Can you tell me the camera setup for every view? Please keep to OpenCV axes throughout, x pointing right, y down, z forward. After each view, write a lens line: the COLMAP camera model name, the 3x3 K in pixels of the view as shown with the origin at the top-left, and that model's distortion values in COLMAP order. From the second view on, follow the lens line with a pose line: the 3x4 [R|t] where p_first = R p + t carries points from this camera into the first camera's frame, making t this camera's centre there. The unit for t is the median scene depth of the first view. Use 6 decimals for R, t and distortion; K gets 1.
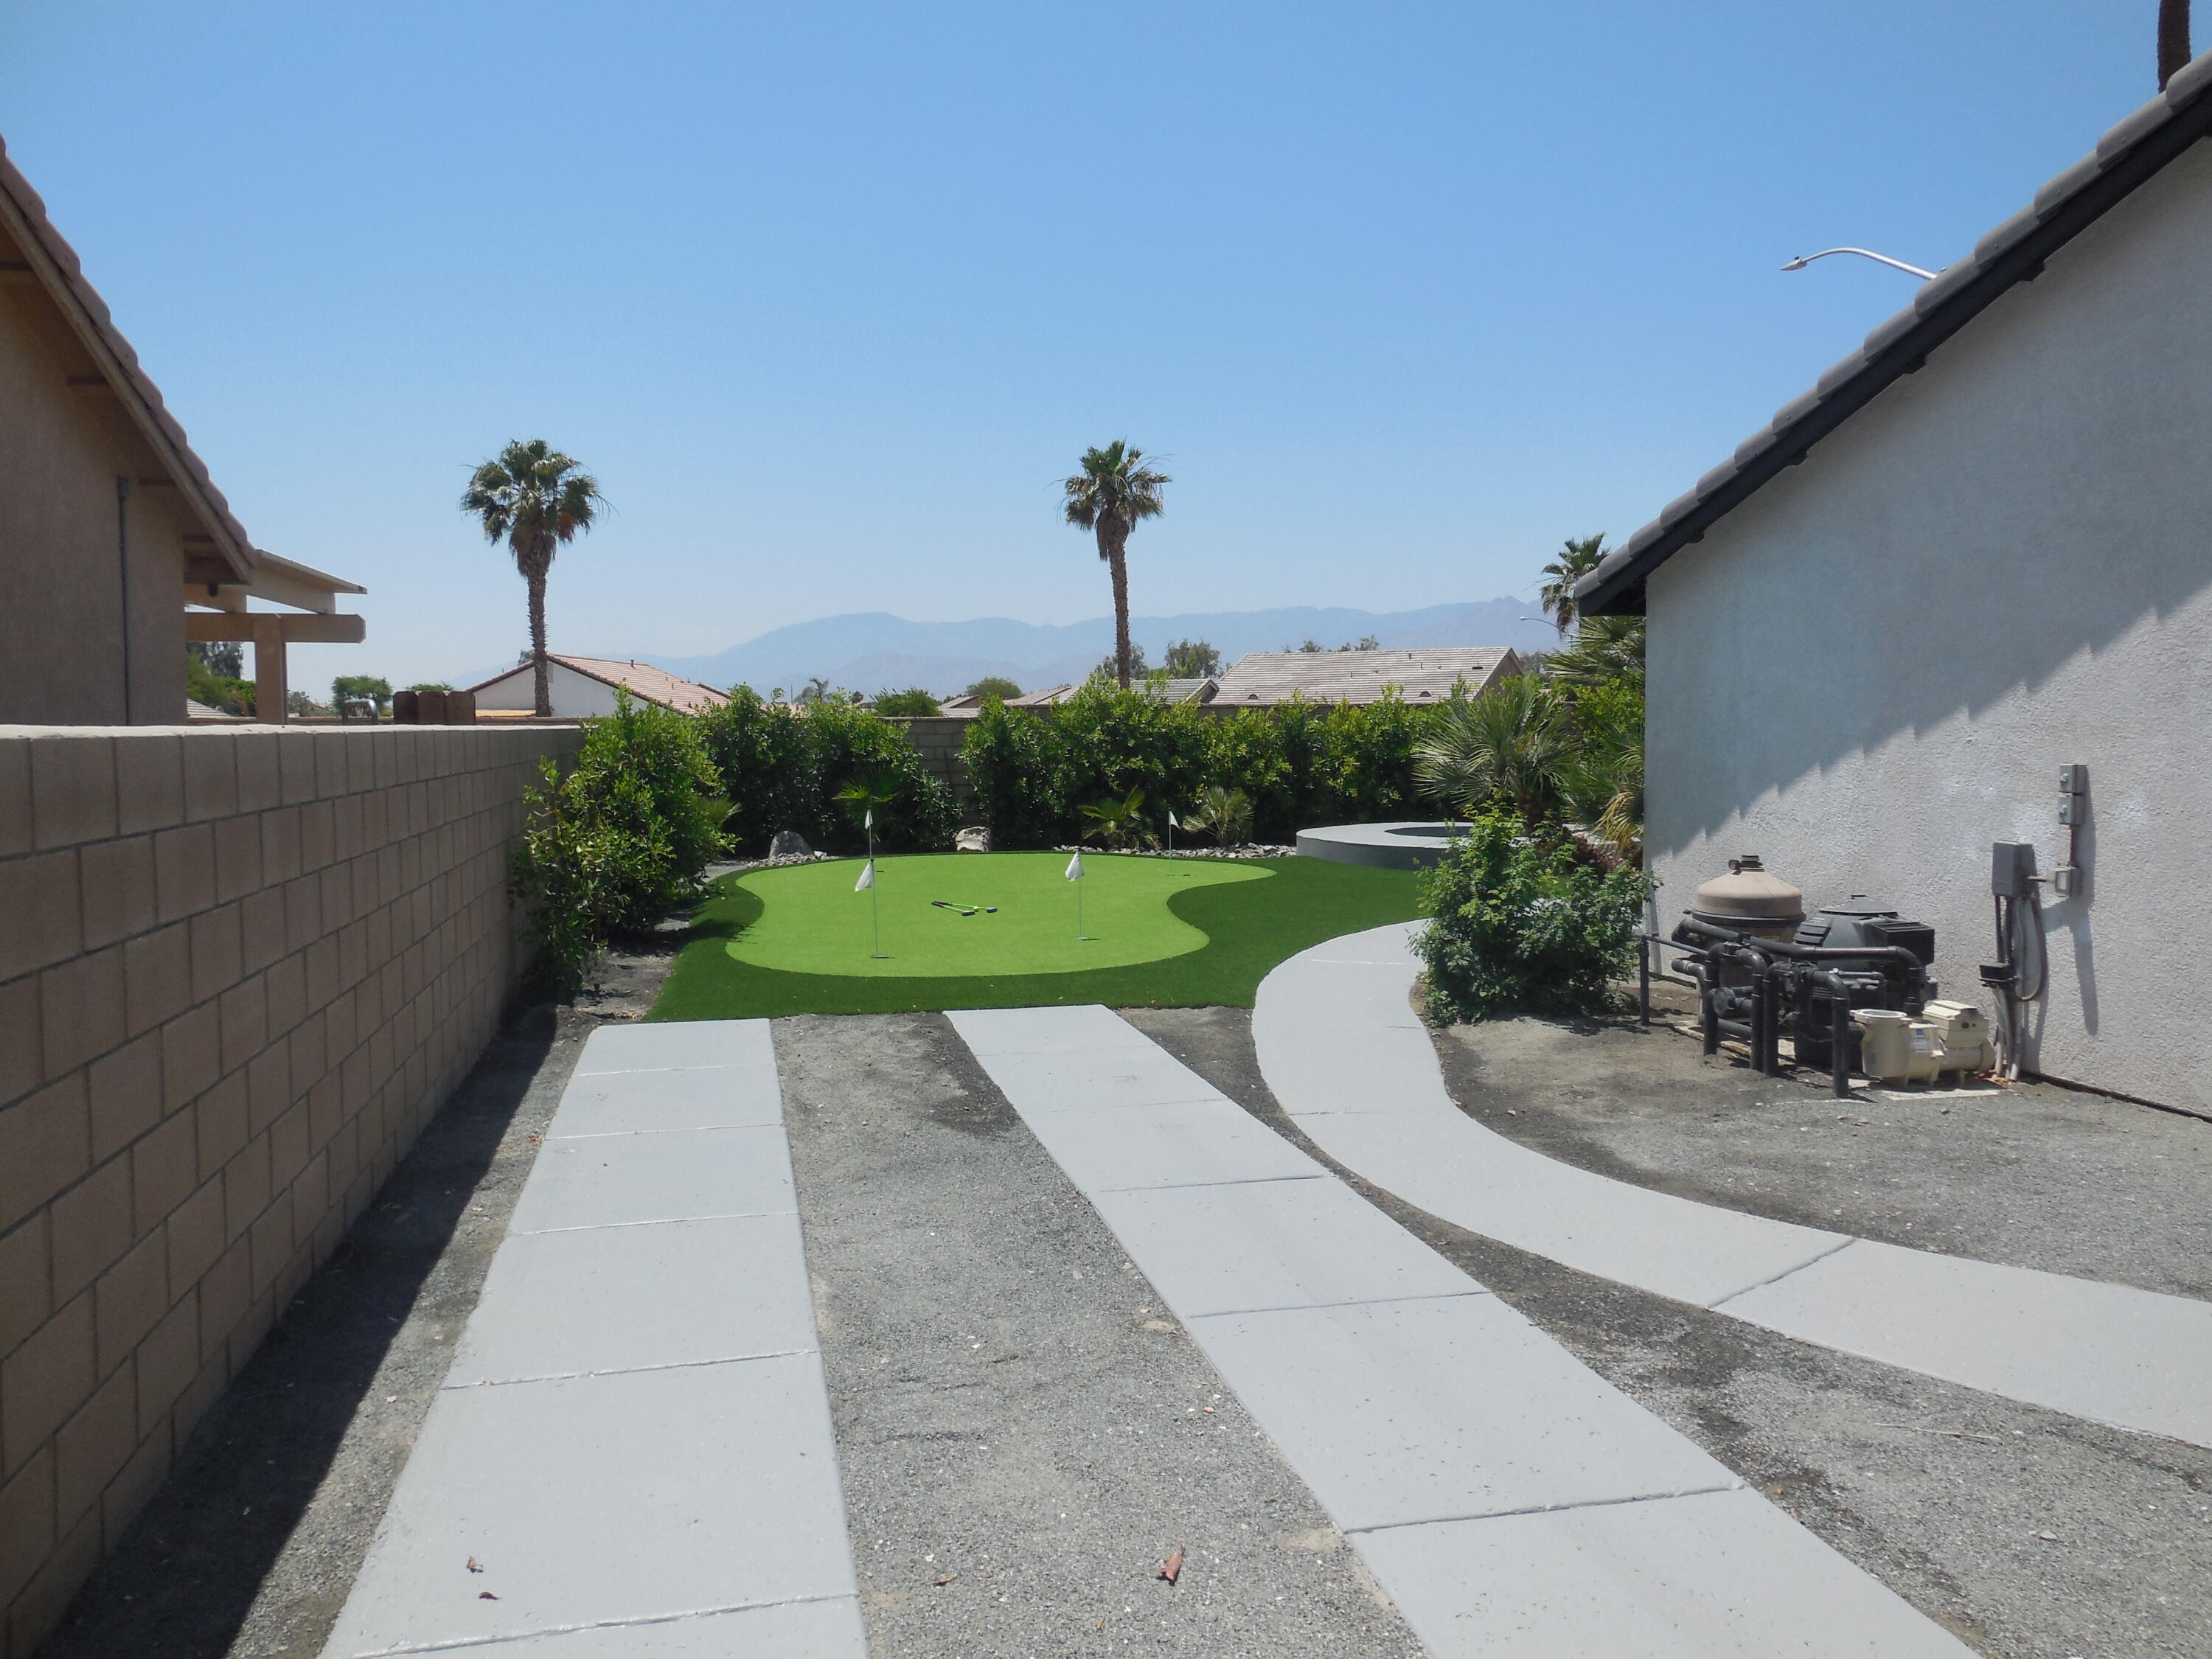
lens RADIAL K [[1732.5, 0, 1106.0], [0, 1732.5, 829.5], [0, 0, 1]] dist [0.078481, -0.000022]
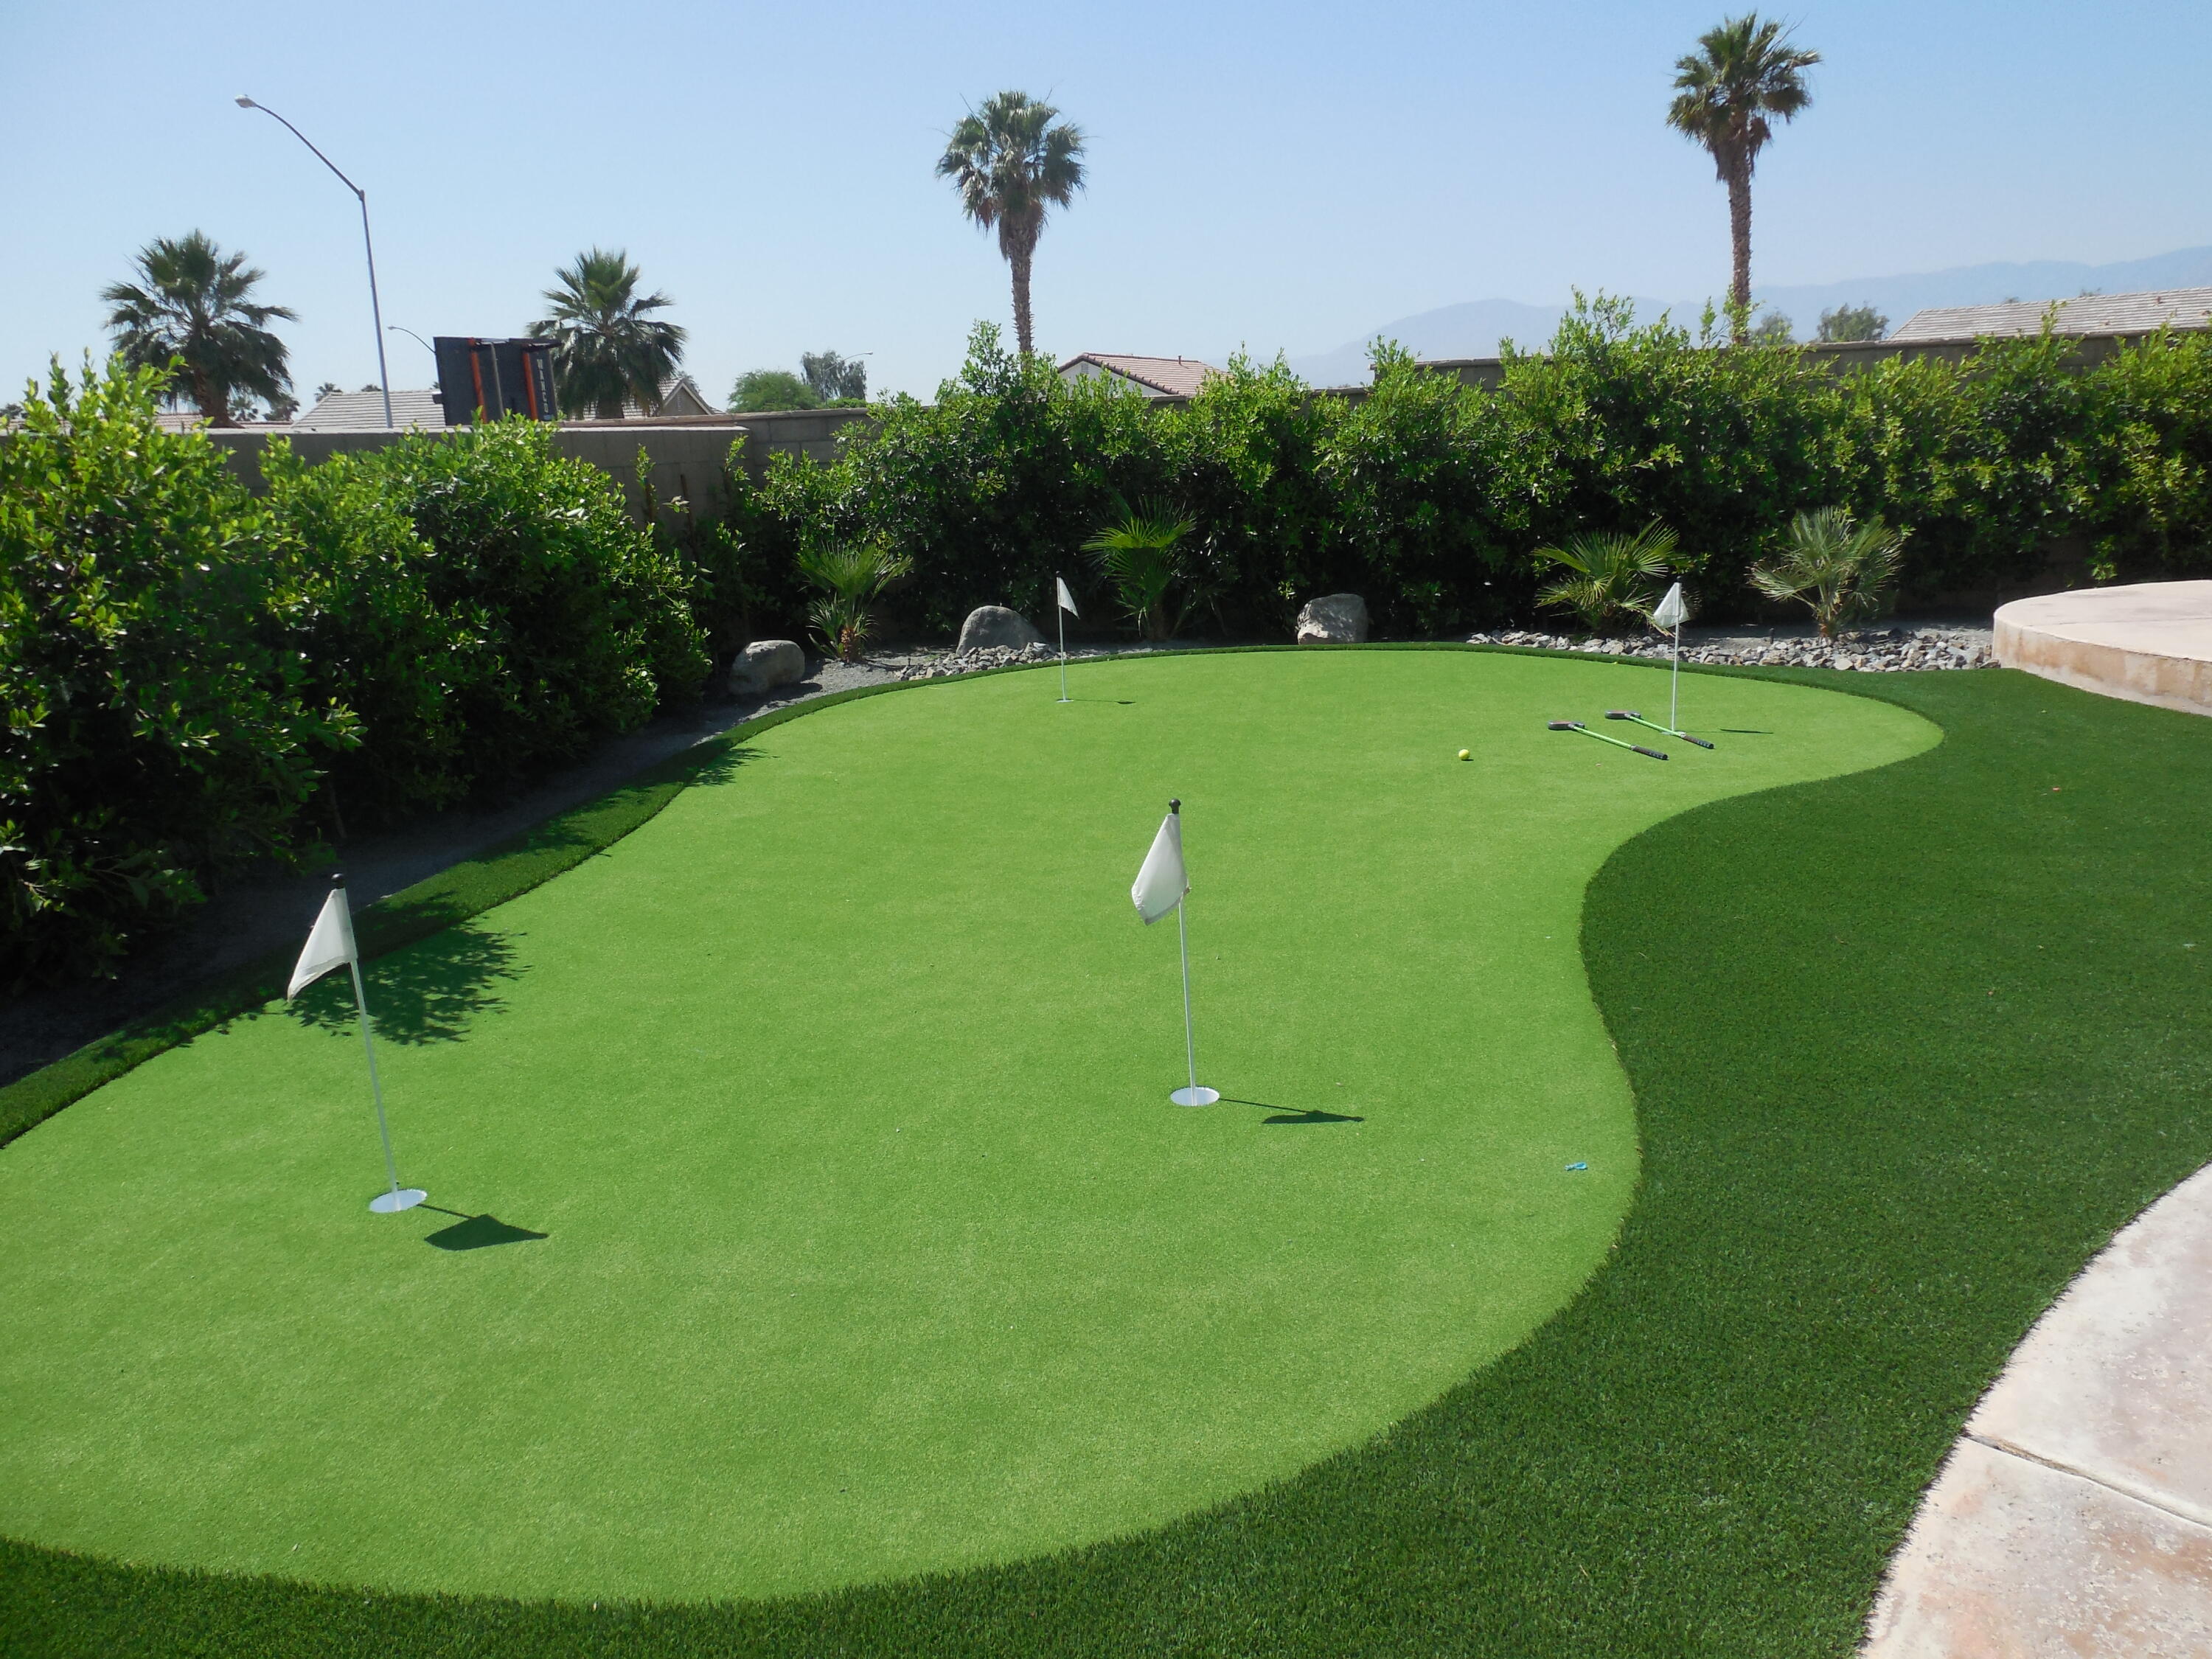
lens RADIAL K [[1678.9, 0, 1106.0], [0, 1678.9, 829.5], [0, 0, 1]] dist [-0.015746, -0.001349]
pose [[0.935169, 0.049307, -0.350753, 0.042338], [0.013044, 0.984798, 0.173215, -0.019906], [0.353962, -0.166560, 0.920309, 0.459428]]
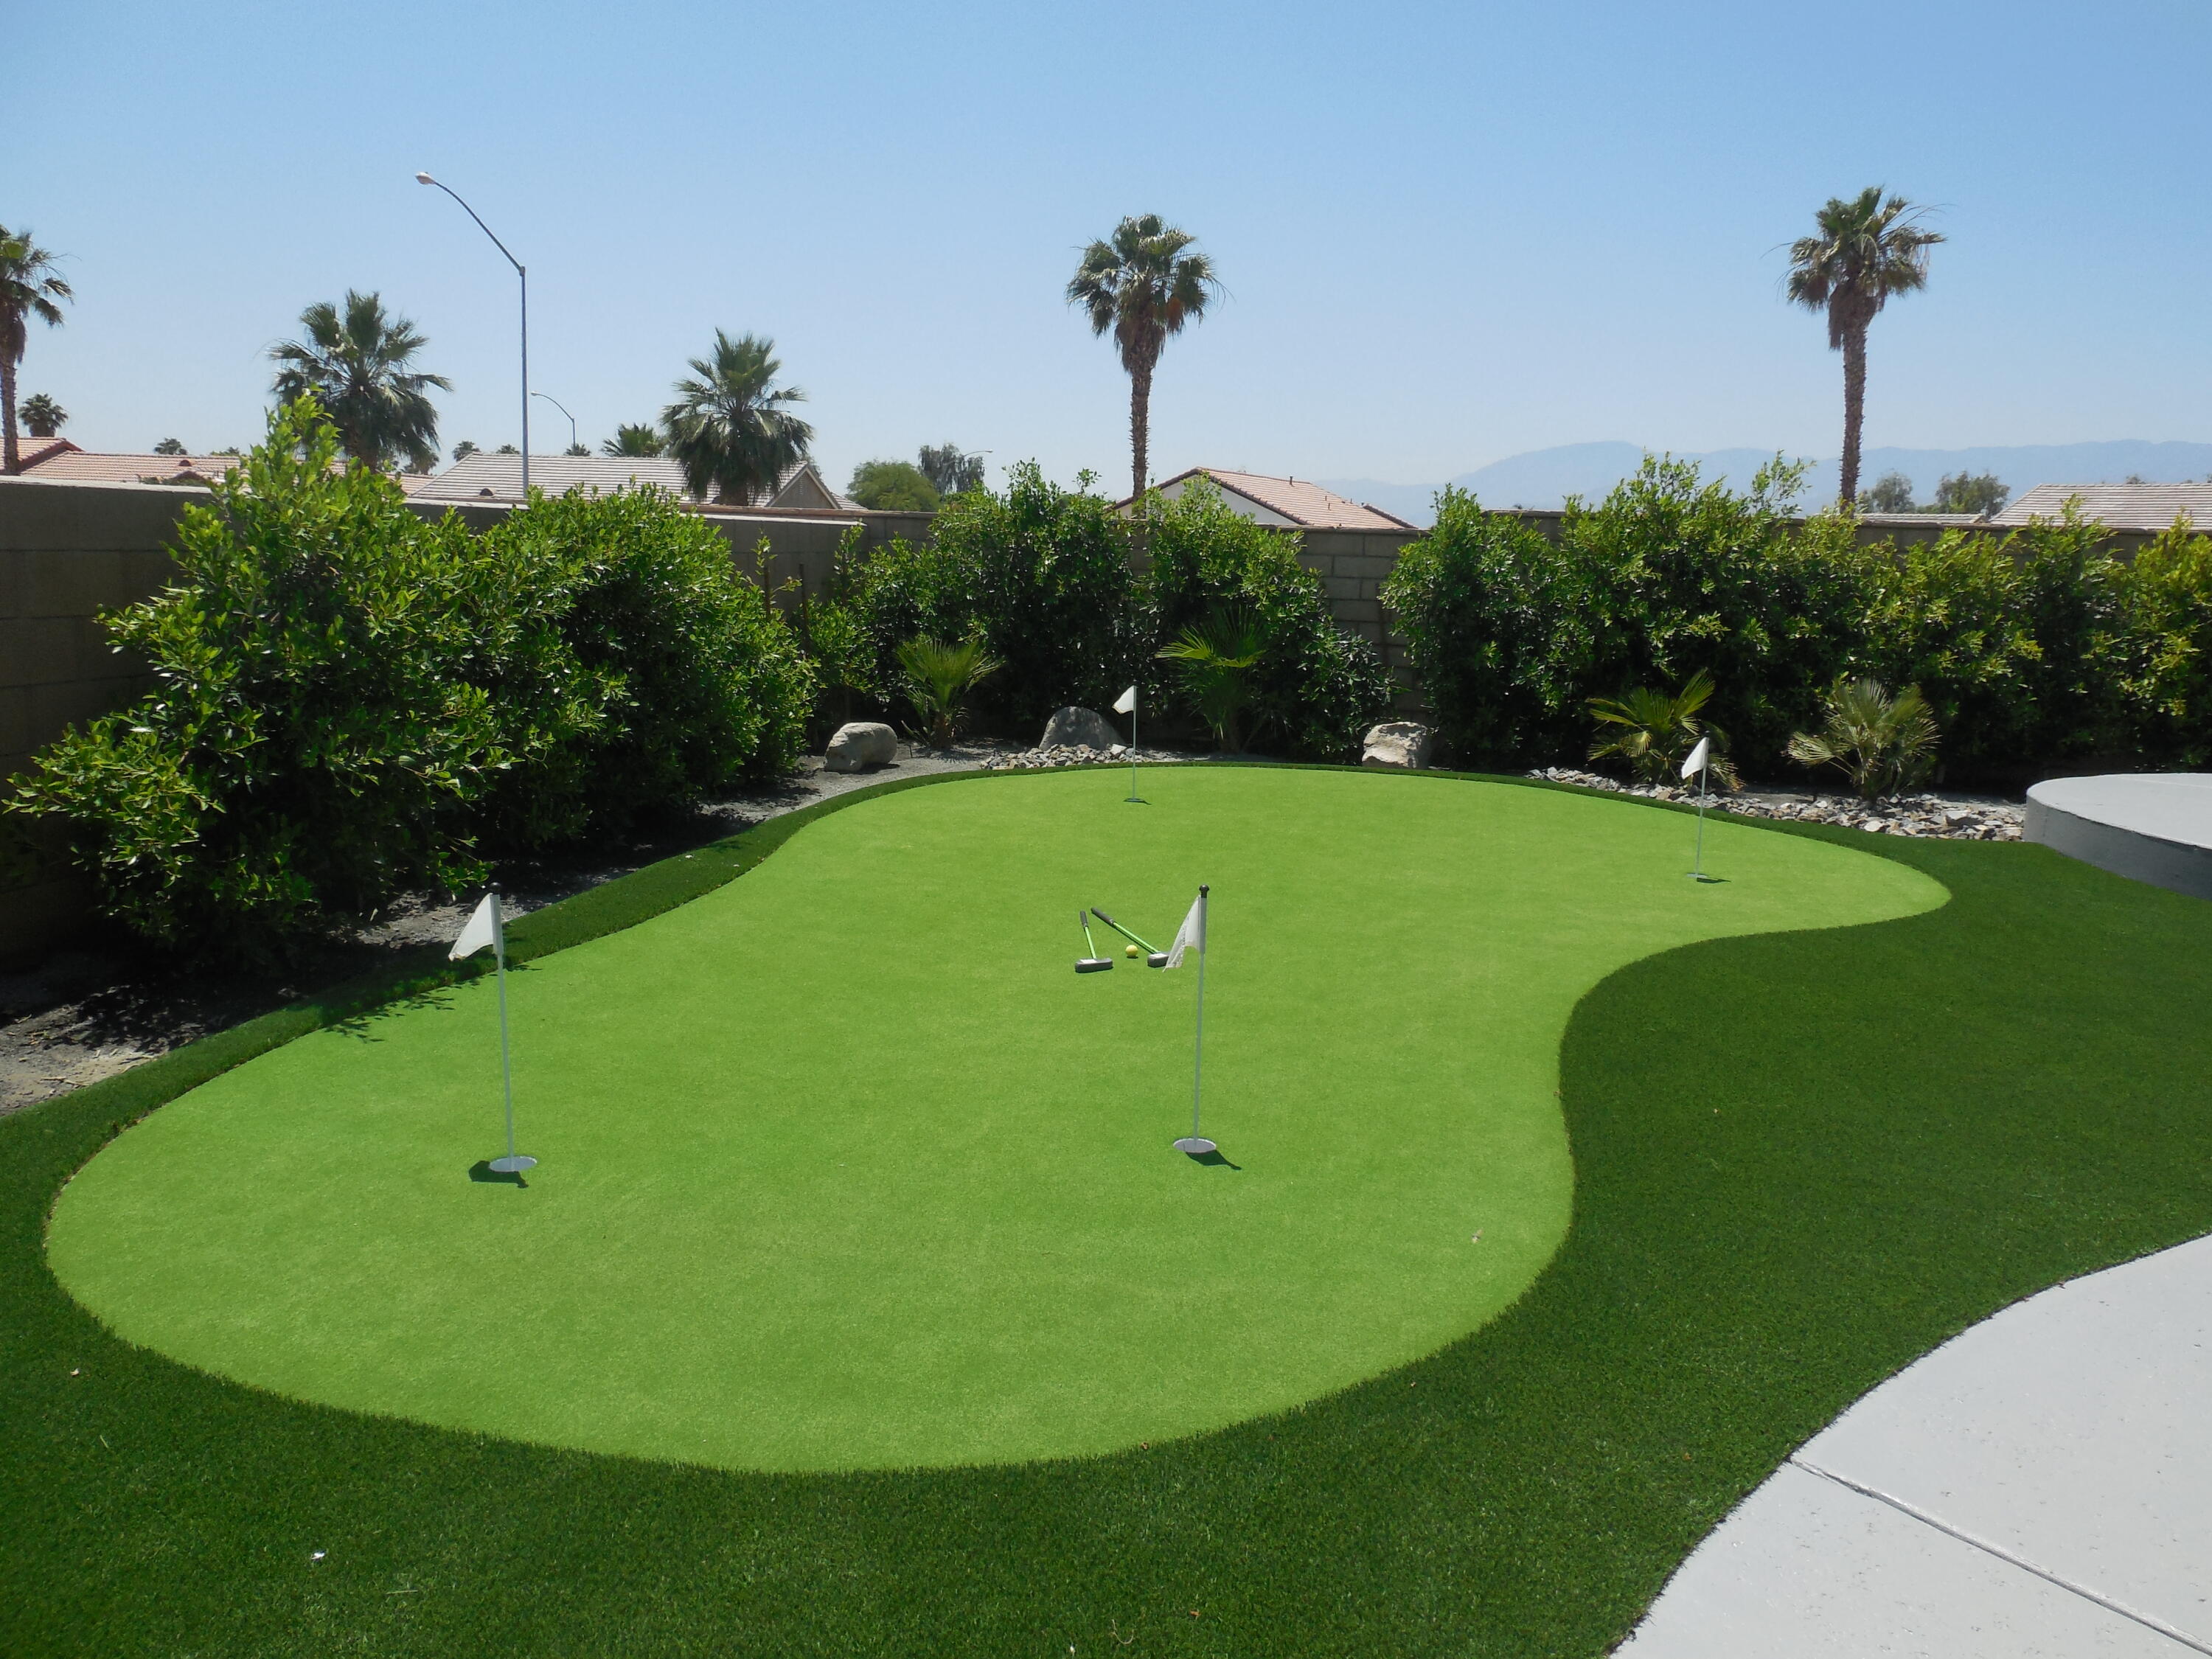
lens RADIAL K [[1686.0, 0, 1133.9], [0, 1686.0, 812.7], [0, 0, 1]] dist [0.024807, -0.007572]
pose [[0.916916, 0.099612, -0.386449, 0.059613], [-0.064548, 0.992615, 0.102707, -0.022271], [0.393826, -0.069229, 0.916574, 0.431507]]
